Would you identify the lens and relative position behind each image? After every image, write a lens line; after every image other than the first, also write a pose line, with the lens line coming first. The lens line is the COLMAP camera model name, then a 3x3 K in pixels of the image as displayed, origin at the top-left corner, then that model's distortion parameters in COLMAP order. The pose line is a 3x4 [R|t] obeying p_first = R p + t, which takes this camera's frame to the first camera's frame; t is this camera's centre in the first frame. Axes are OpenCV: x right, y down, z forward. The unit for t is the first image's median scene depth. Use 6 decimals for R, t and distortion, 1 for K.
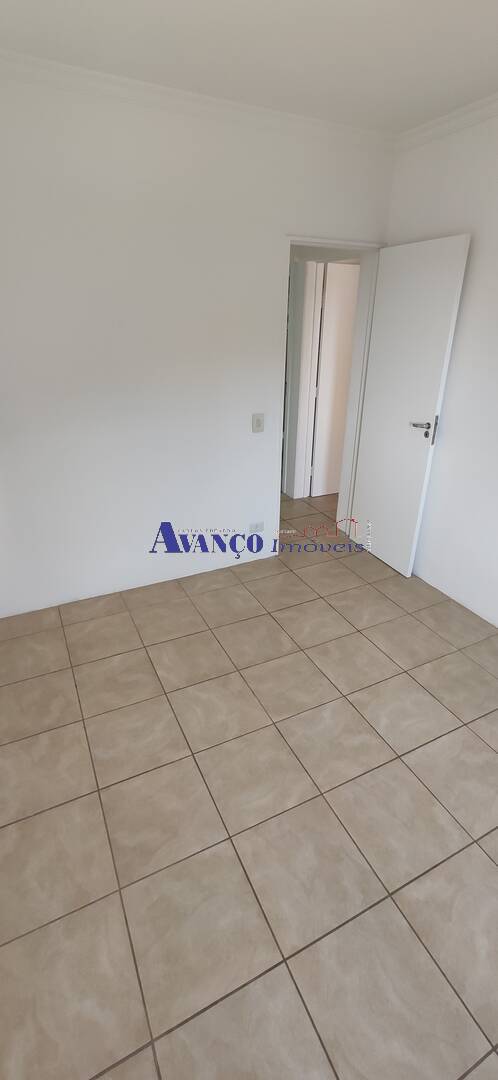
lens RADIAL K [[465.3, 0, 246.5], [0, 465.3, 540.9], [0, 0, 1]] dist [-0.049649, 0.022368]
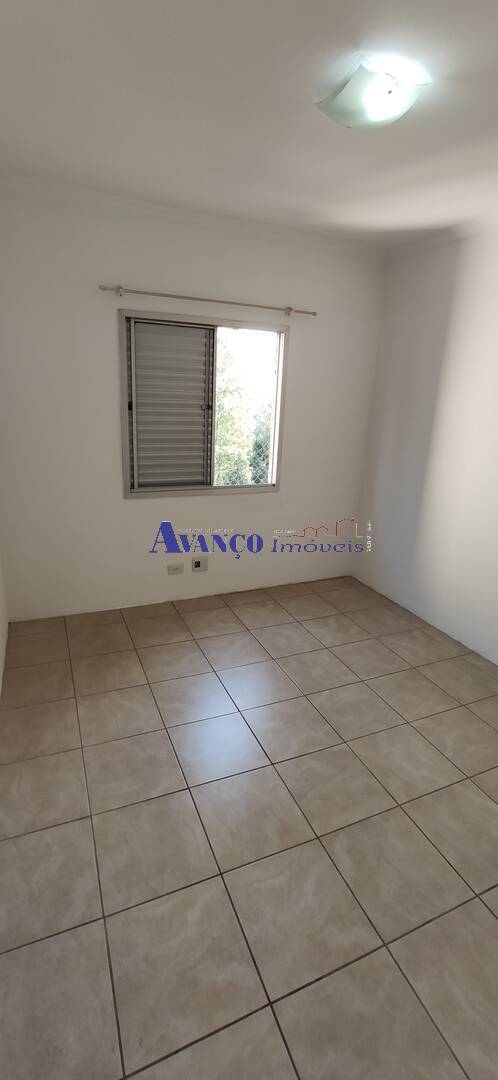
lens RADIAL K [[465.3, 0, 246.5], [0, 465.3, 540.9], [0, 0, 1]] dist [-0.049649, 0.022368]
pose [[-0.997892, -0.060263, 0.024071, 0.257460], [-0.026518, 0.717244, 0.696318, -0.595661], [-0.059227, 0.694212, -0.717330, 1.299935]]
